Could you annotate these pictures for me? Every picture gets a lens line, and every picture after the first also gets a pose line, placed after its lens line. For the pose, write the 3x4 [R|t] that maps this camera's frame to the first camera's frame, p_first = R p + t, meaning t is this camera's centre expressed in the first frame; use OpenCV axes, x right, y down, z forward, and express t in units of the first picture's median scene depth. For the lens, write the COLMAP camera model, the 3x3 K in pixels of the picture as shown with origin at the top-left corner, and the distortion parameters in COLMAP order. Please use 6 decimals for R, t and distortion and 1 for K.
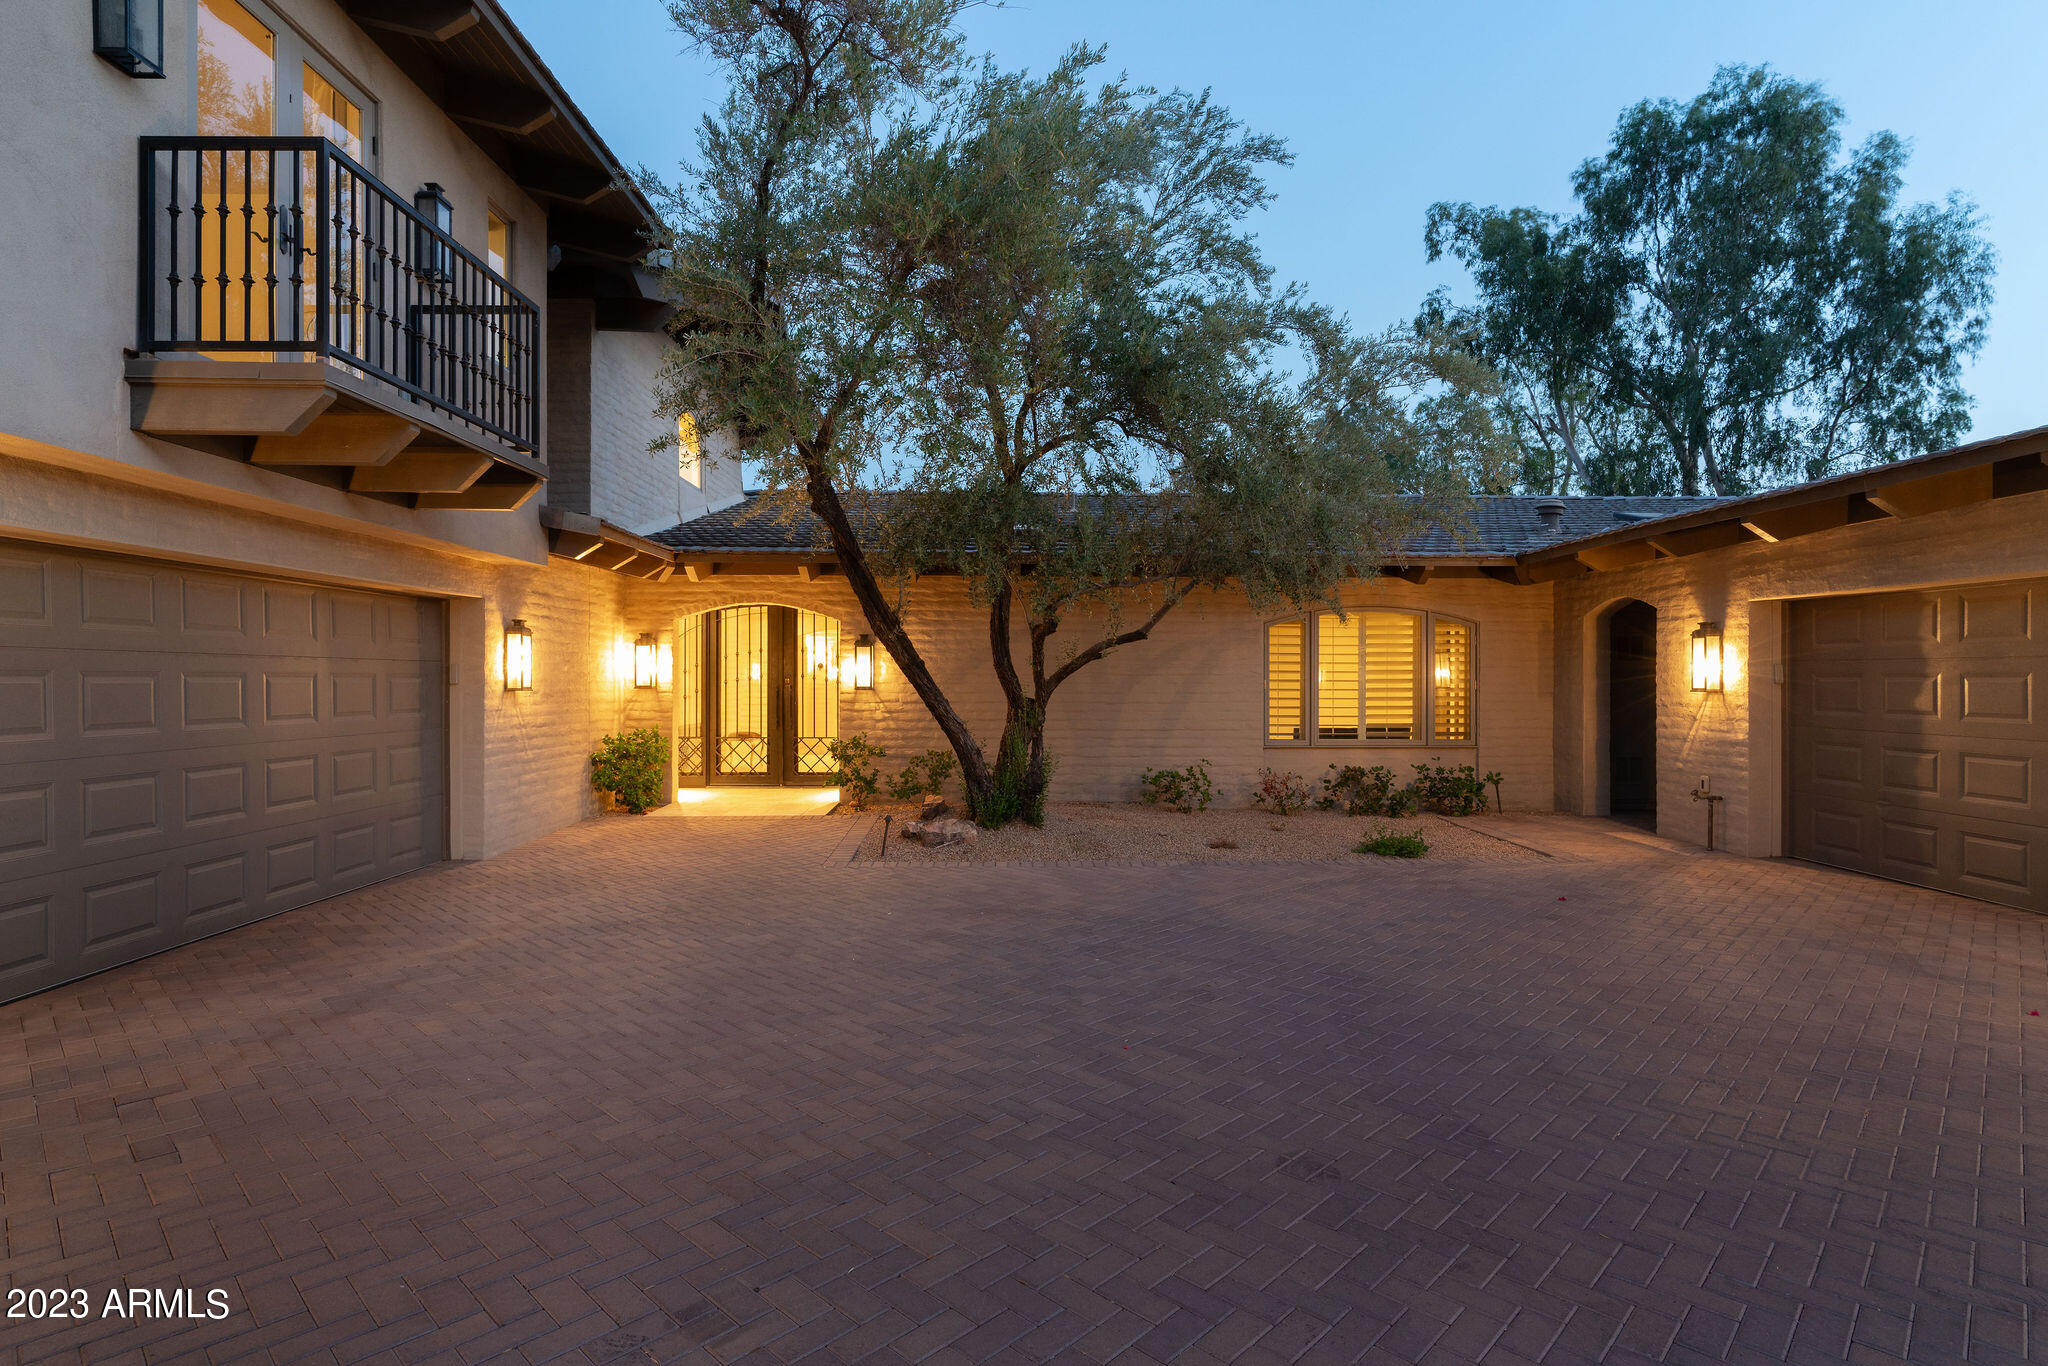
lens RADIAL K [[1122.4, 0, 1024.0], [0, 1122.4, 683.0], [0, 0, 1]] dist [-0.000630, -0.000201]
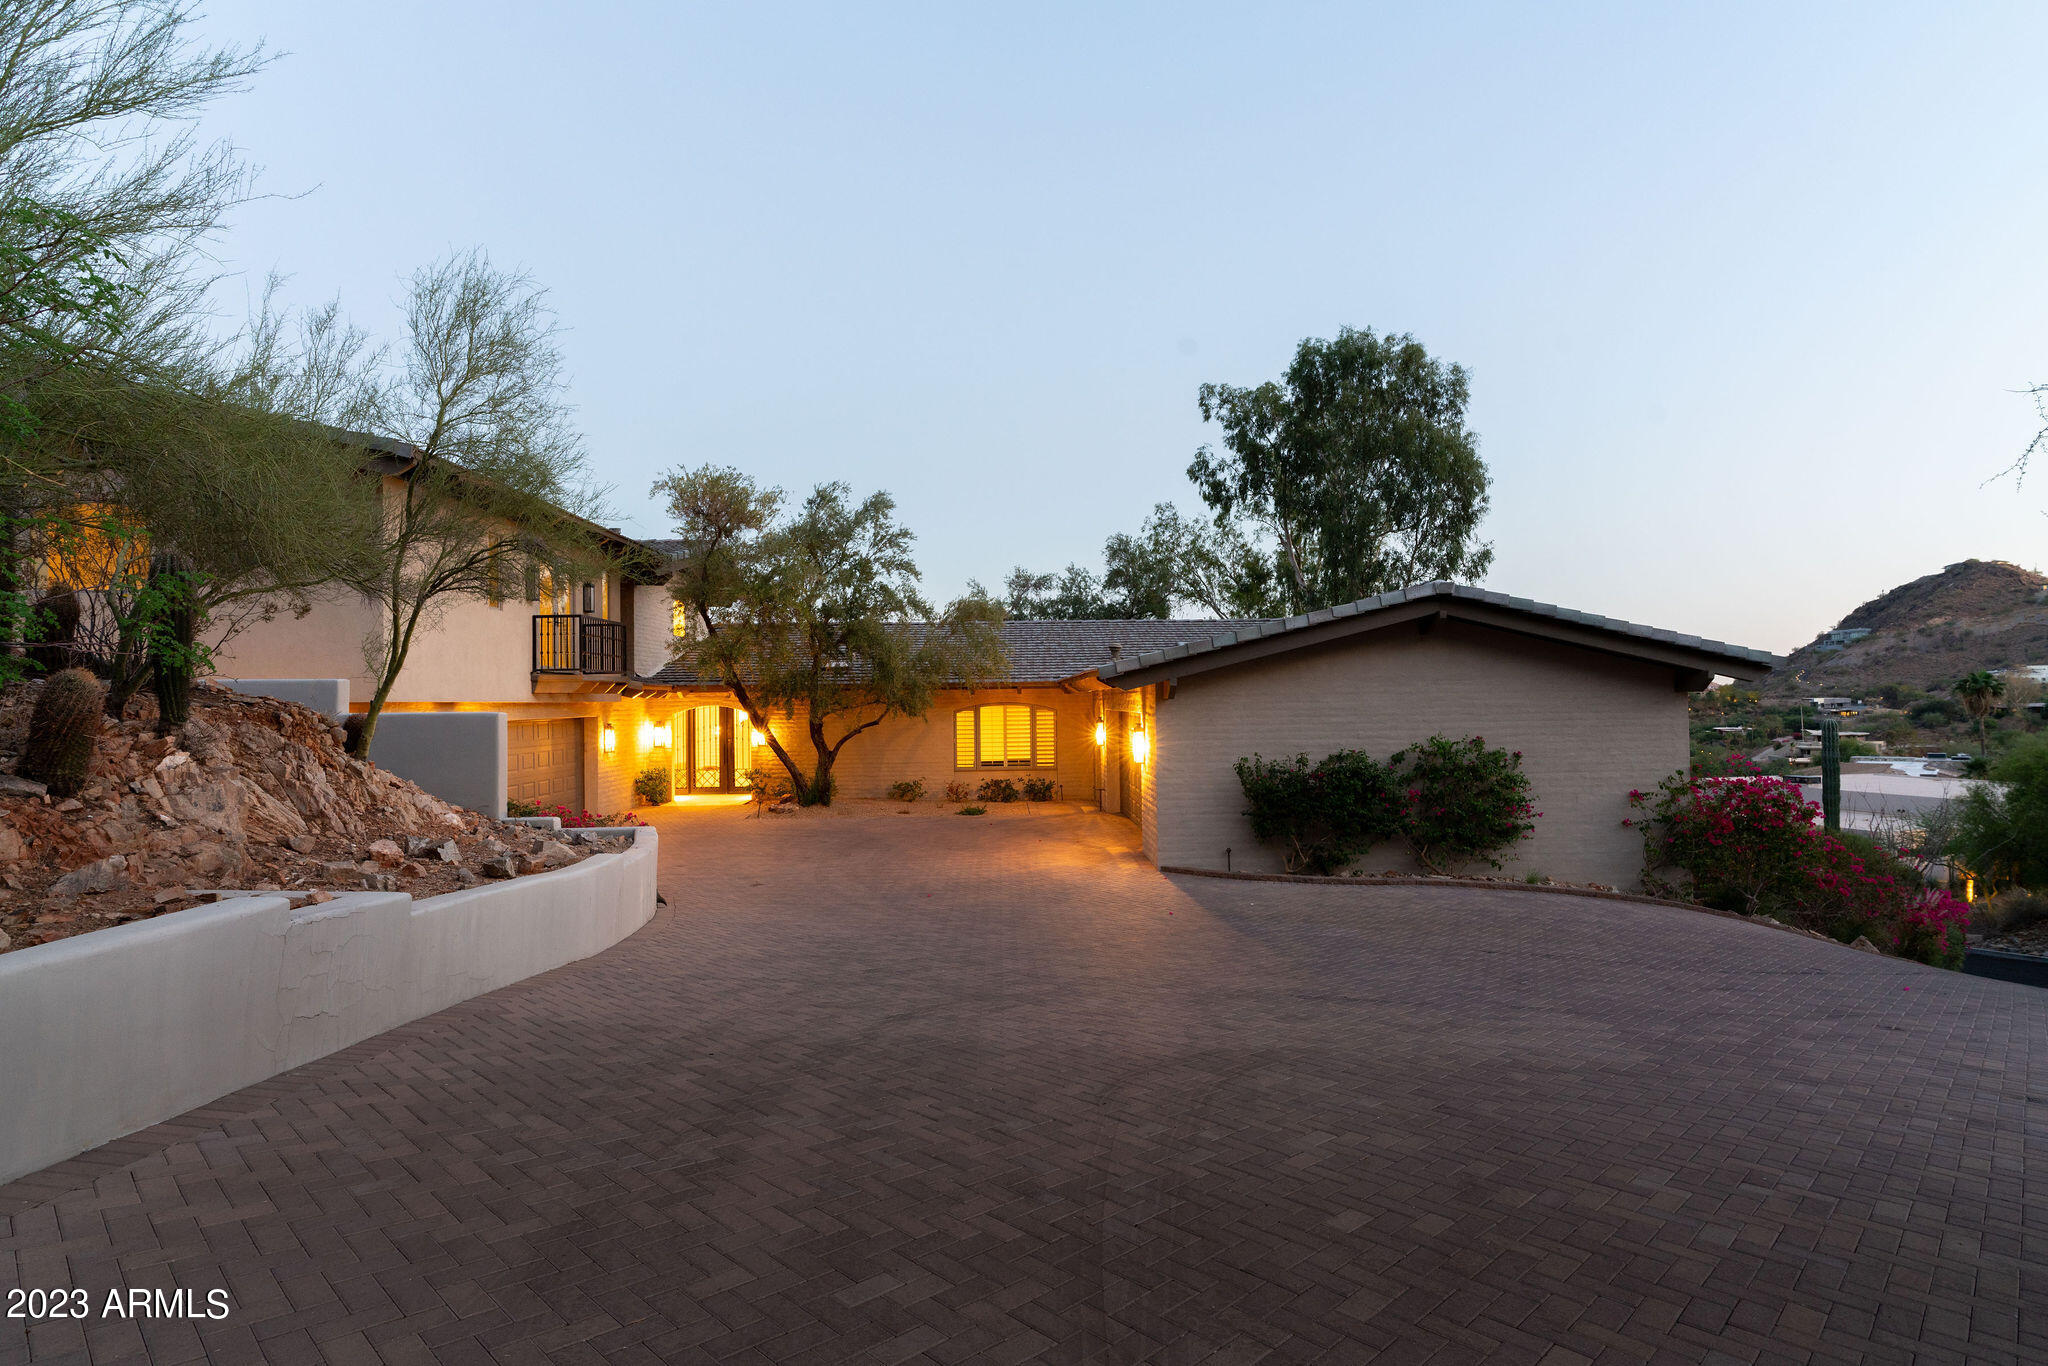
lens RADIAL K [[1122.4, 0, 1024.0], [0, 1122.4, 683.0], [0, 0, 1]] dist [-0.000630, -0.000201]
pose [[0.999874, -0.013739, 0.007972, 0.333171], [0.013898, 0.999699, -0.020219, -0.063395], [-0.007692, 0.020327, 0.999764, -1.115144]]
